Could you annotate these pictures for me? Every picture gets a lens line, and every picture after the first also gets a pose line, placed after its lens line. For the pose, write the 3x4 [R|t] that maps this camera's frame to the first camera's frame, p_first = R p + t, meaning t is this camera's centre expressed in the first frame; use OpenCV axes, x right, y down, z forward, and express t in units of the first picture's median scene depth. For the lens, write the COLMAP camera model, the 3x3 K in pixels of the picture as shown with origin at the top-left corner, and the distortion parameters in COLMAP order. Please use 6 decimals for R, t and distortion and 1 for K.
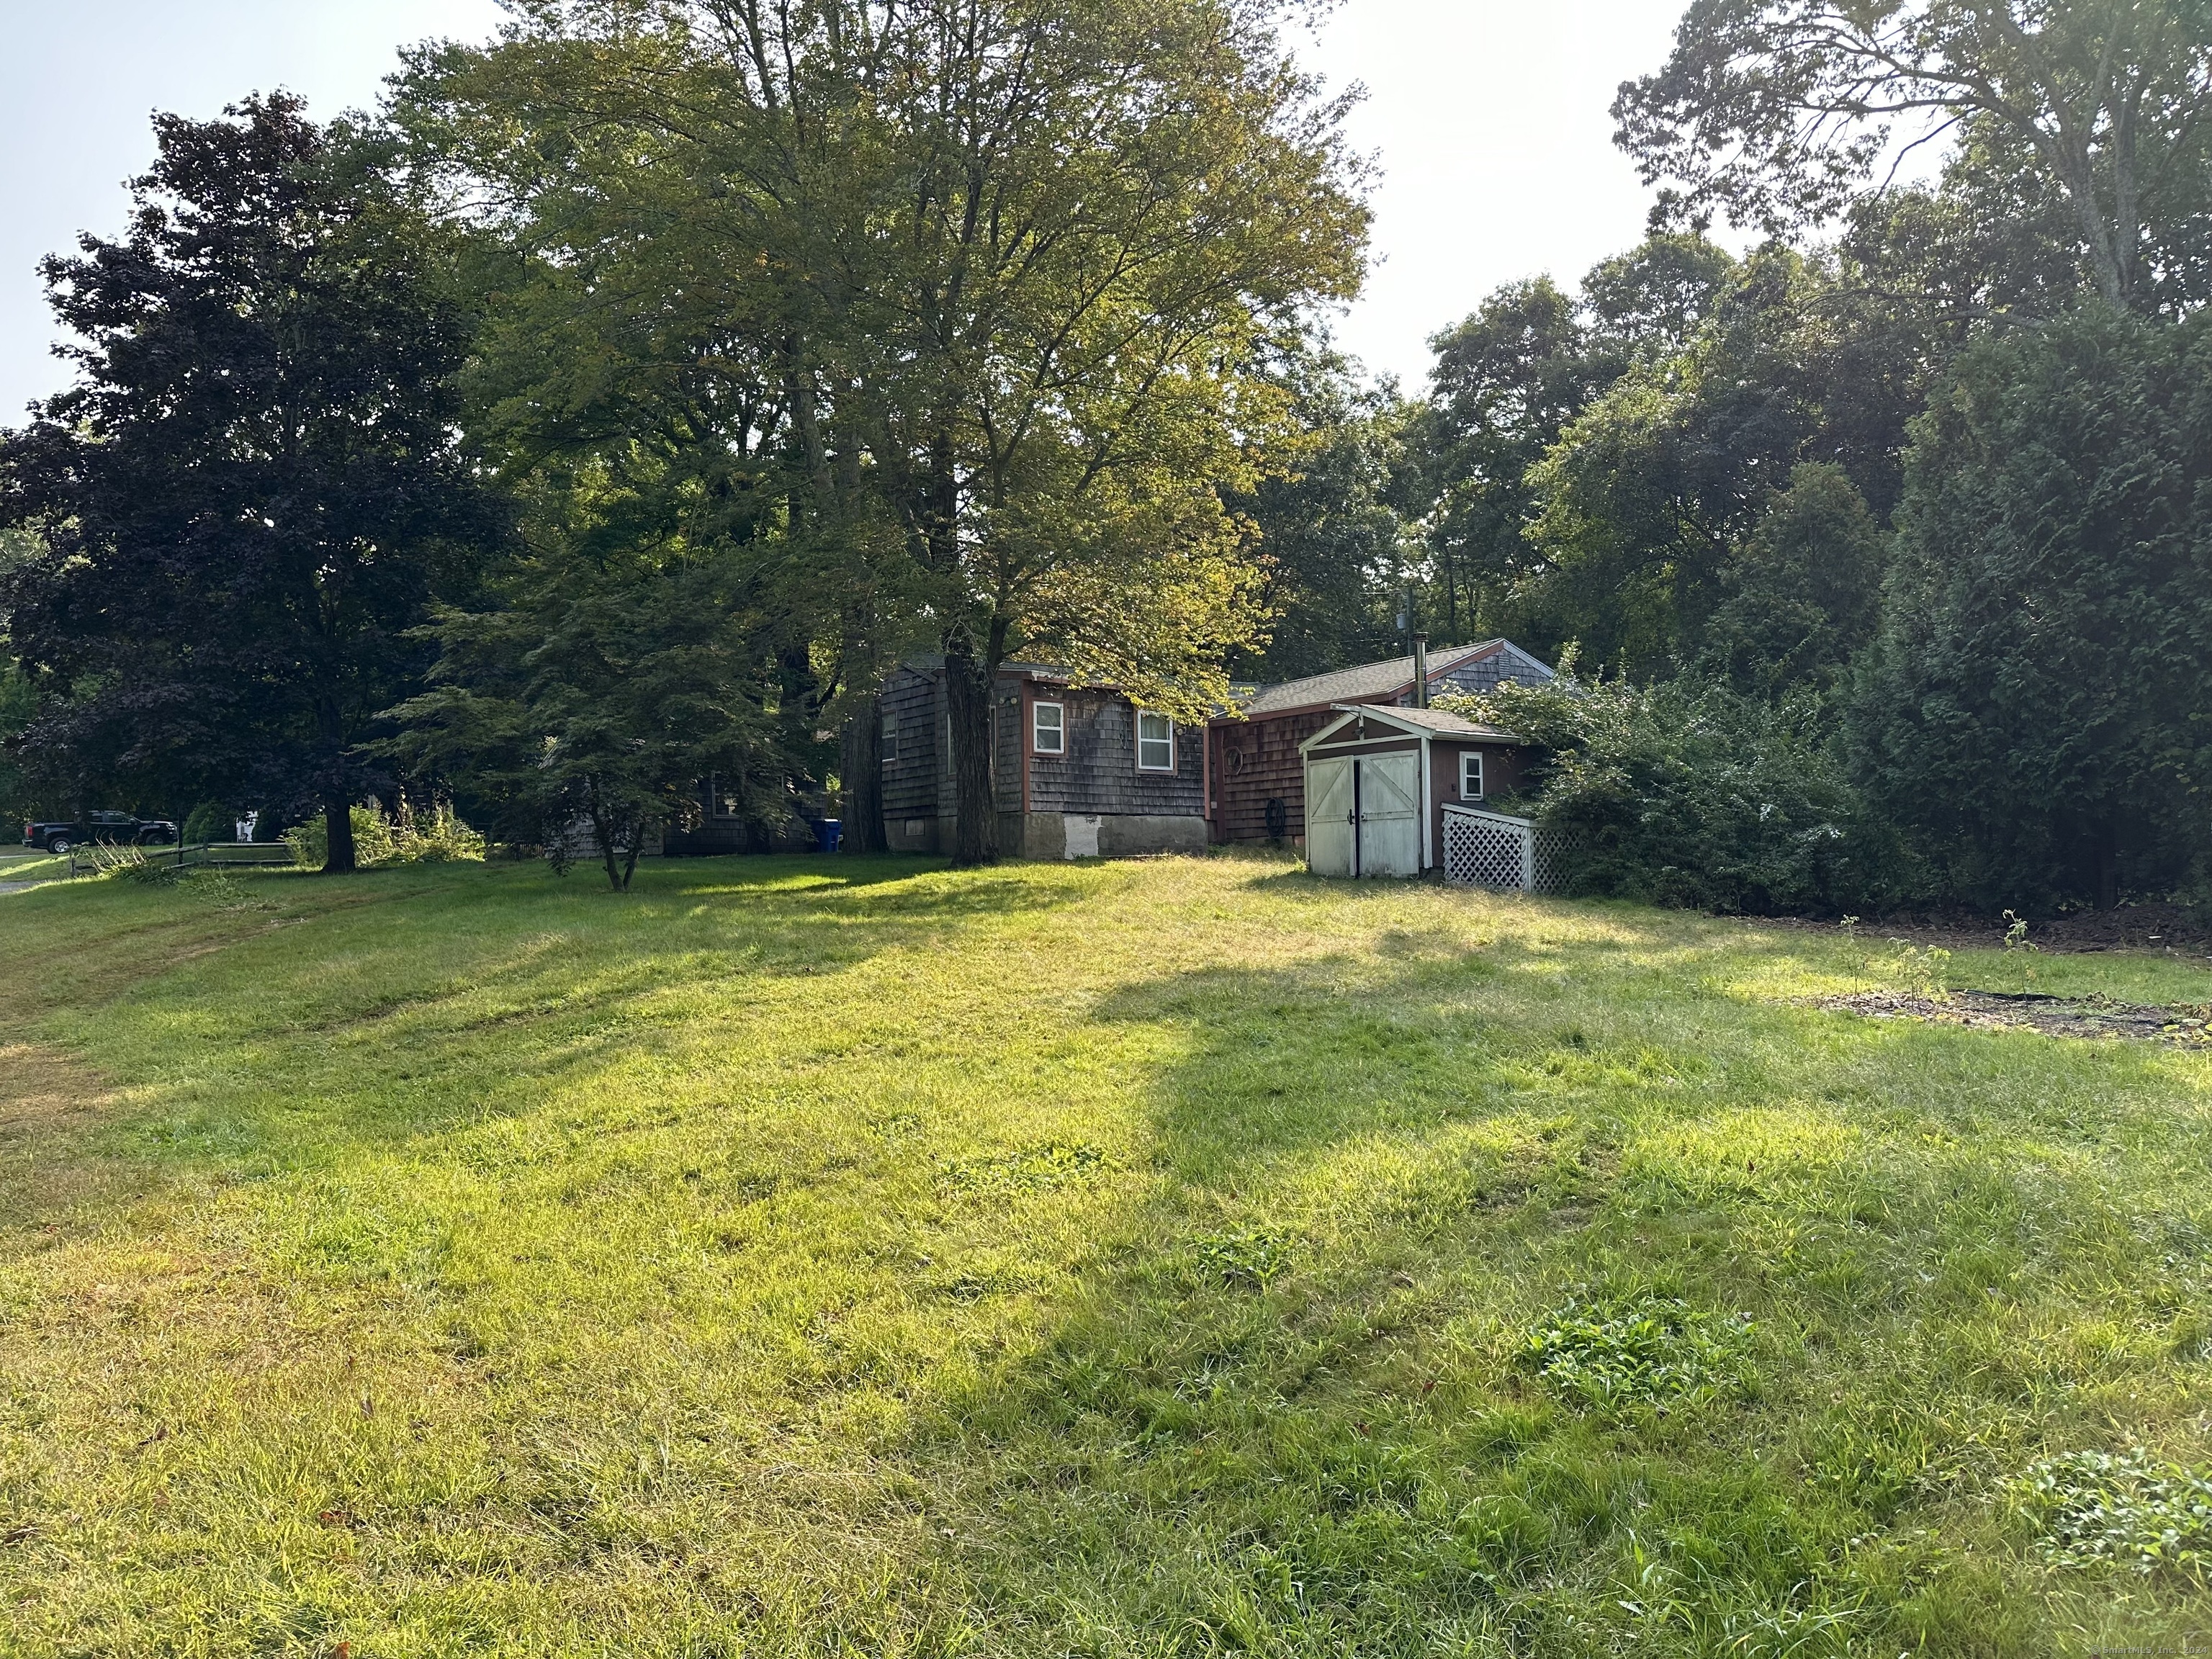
lens RADIAL K [[1541.8, 0, 1110.9], [0, 1541.8, 835.9], [0, 0, 1]] dist [0.032481, -0.023406]
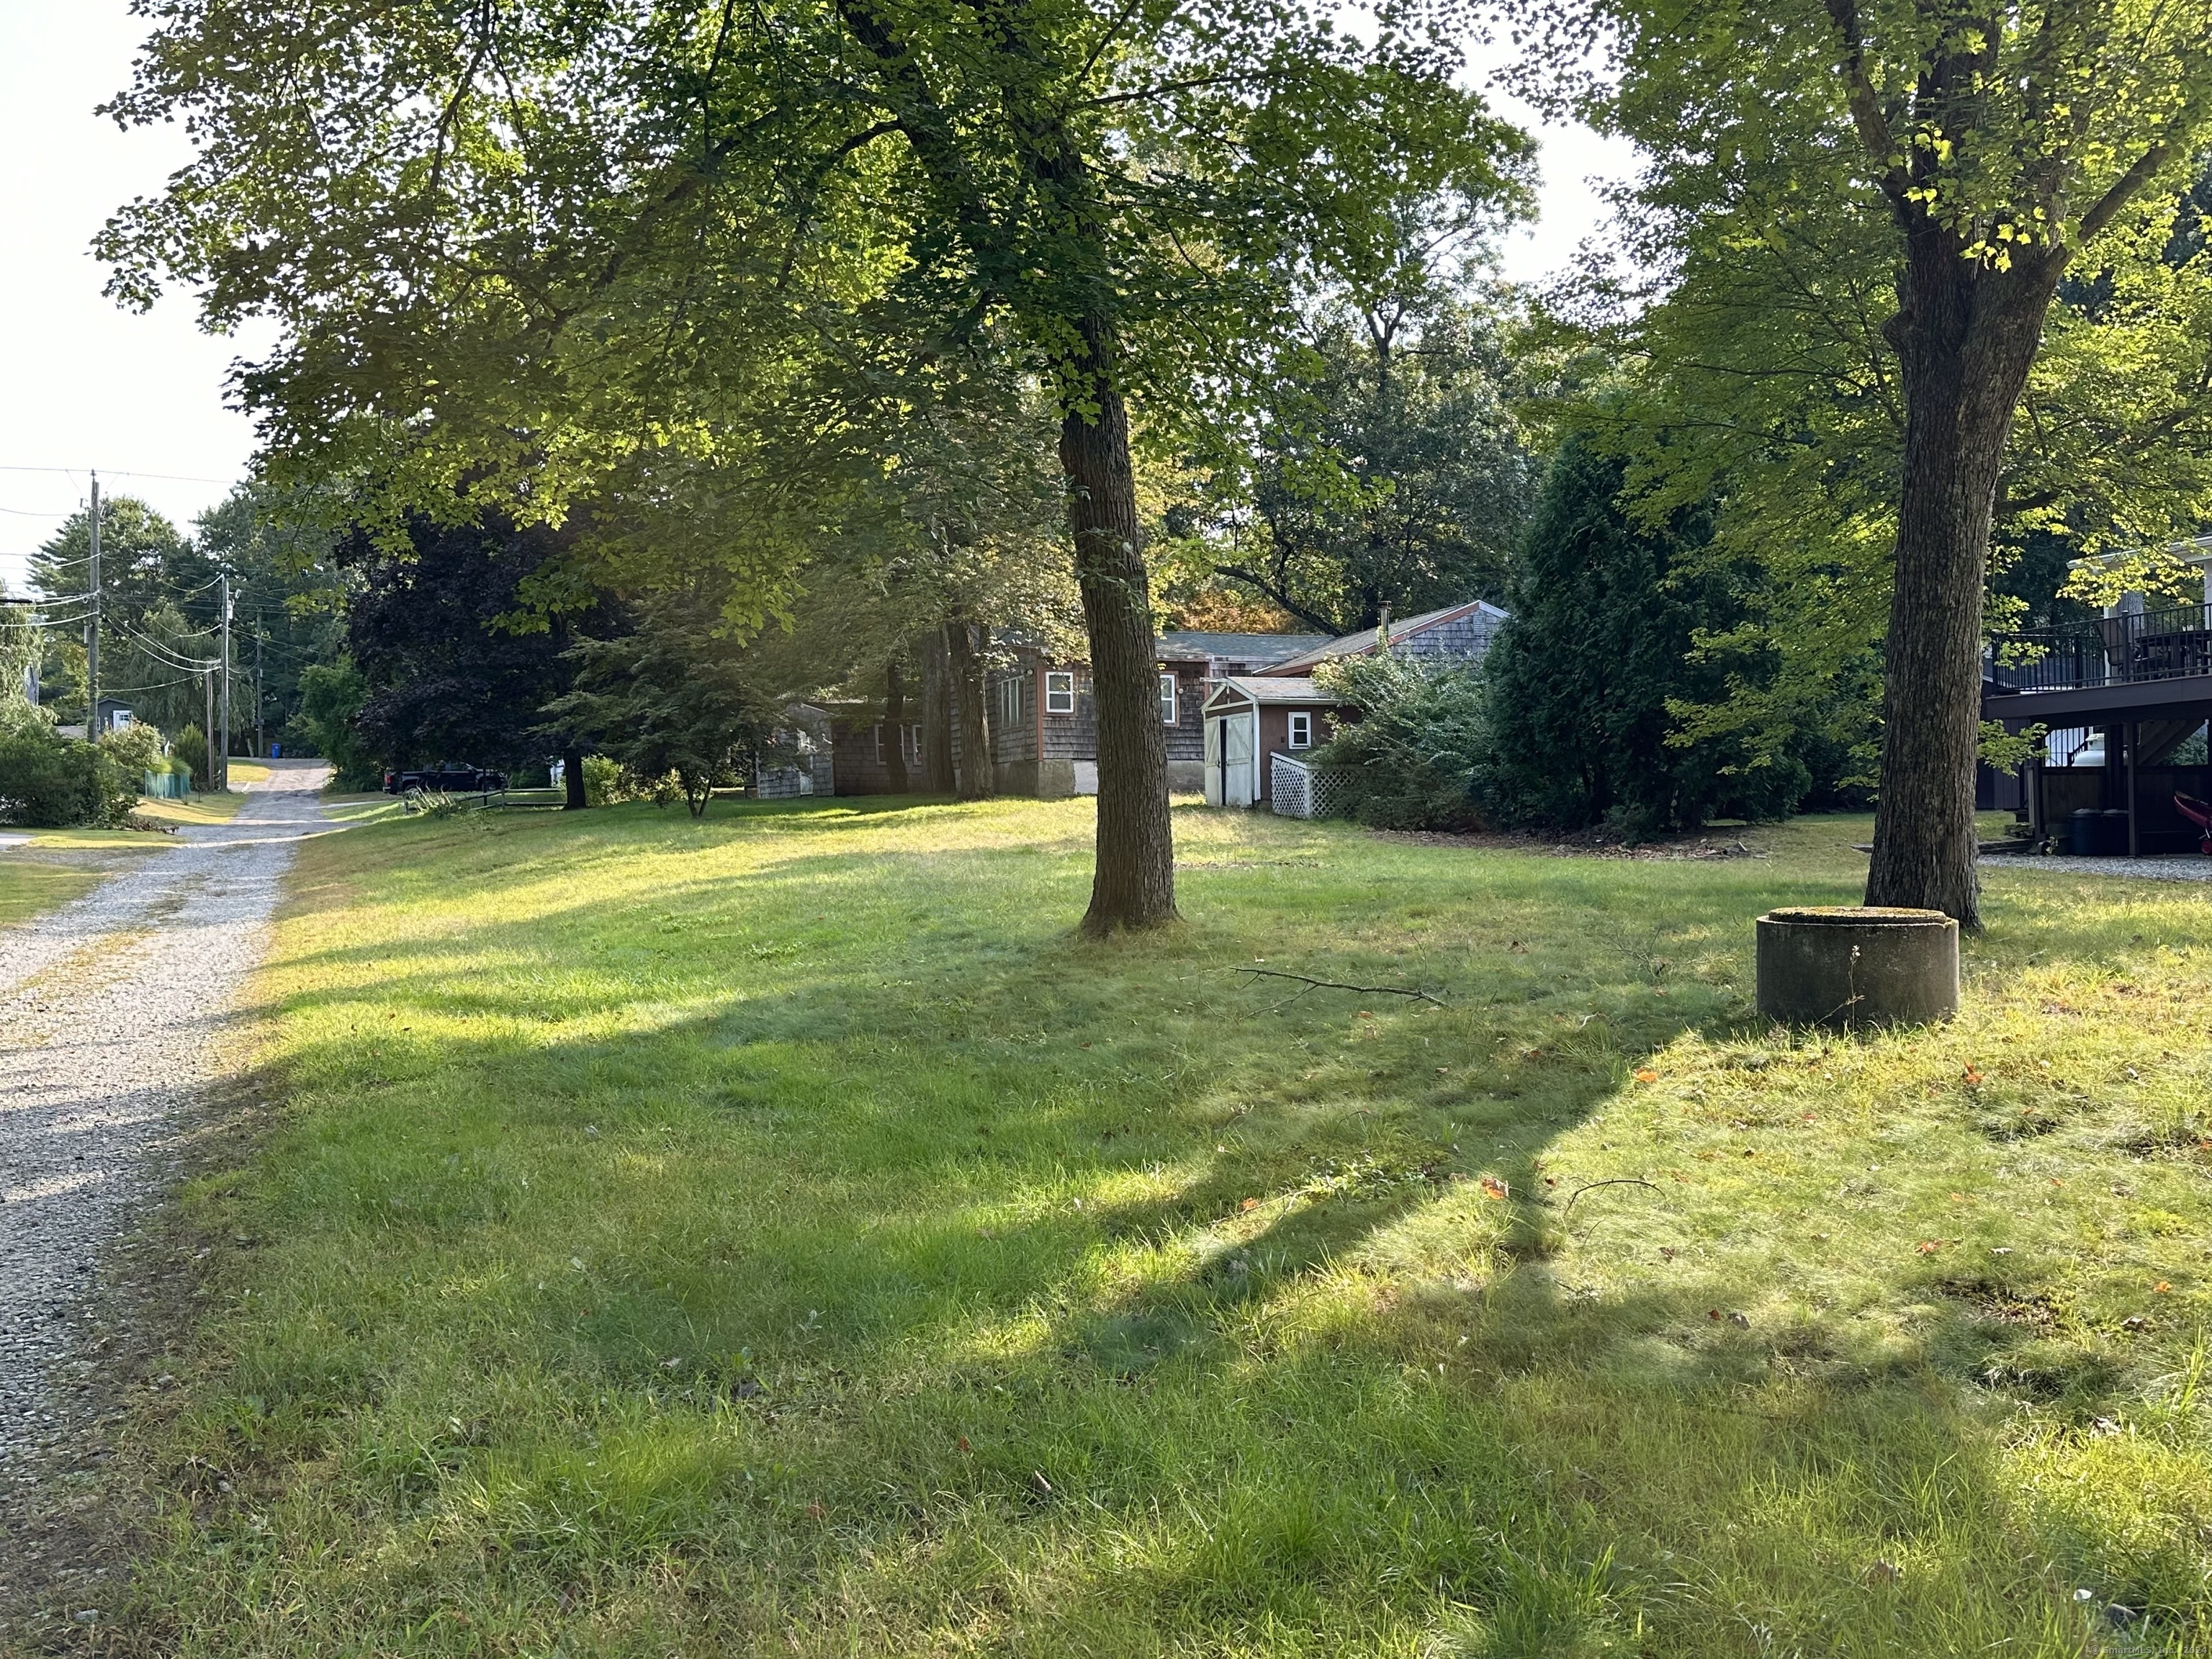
lens RADIAL K [[1946.7, 0, 1103.3], [0, 1946.7, 826.8], [0, 0, 1]] dist [0.070802, 0.002984]
pose [[0.964211, -0.003494, -0.265113, 0.505727], [0.011309, 0.999545, 0.027956, -0.004752], [0.264895, -0.029953, 0.963812, -0.649429]]
